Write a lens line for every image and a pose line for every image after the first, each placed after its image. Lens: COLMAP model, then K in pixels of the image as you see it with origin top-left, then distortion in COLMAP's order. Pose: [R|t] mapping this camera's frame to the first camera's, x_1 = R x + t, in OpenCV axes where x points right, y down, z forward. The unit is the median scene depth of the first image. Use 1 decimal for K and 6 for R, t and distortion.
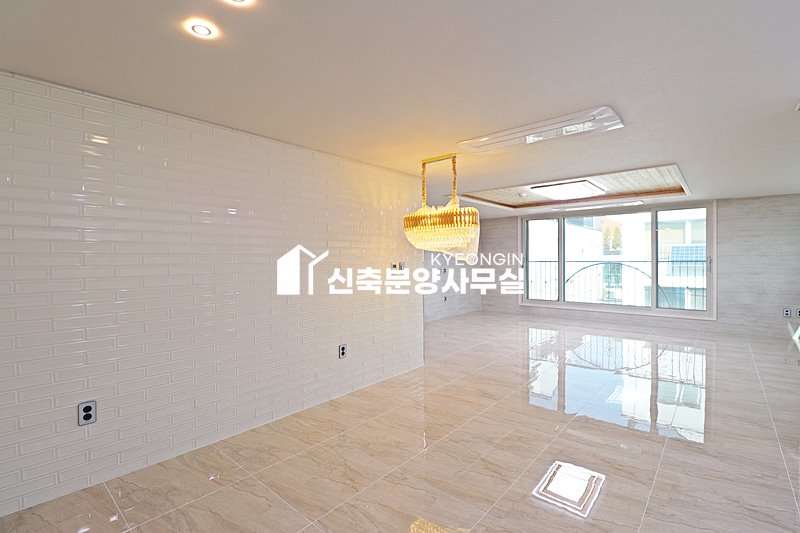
lens RADIAL K [[369.9, 0, 399.5], [0, 369.9, 264.5], [0, 0, 1]] dist [-0.005153, -0.010101]
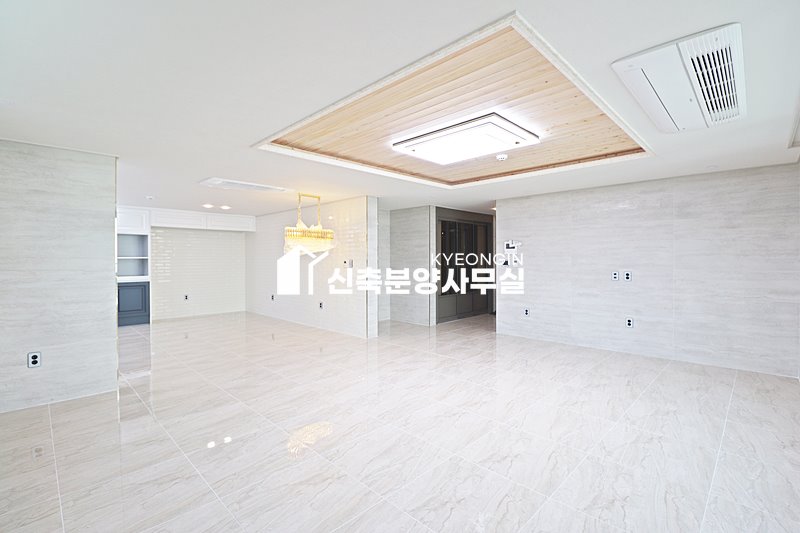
lens RADIAL K [[369.9, 0, 400.8], [0, 369.9, 263.5], [0, 0, 1]] dist [-0.005153, -0.010101]
pose [[-0.055117, 0.018772, -0.998303, 1.932659], [-0.013586, 0.999717, 0.019549, -0.032695], [0.998387, 0.014640, -0.054846, 1.682387]]
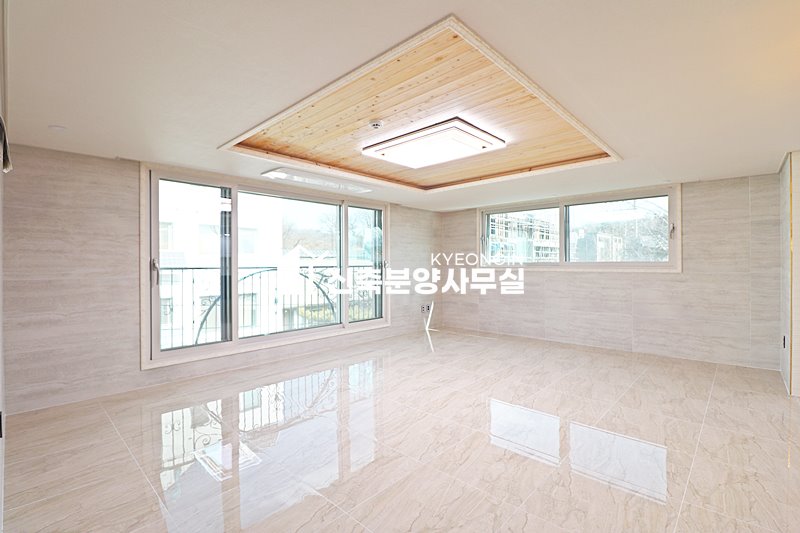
lens RADIAL K [[369.9, 0, 401.5], [0, 369.9, 264.3], [0, 0, 1]] dist [-0.005153, -0.010101]
pose [[0.028699, 0.003834, 0.999581, -0.278114], [0.020478, 0.999781, -0.004423, -0.015119], [-0.999378, 0.020596, 0.028614, 1.870436]]
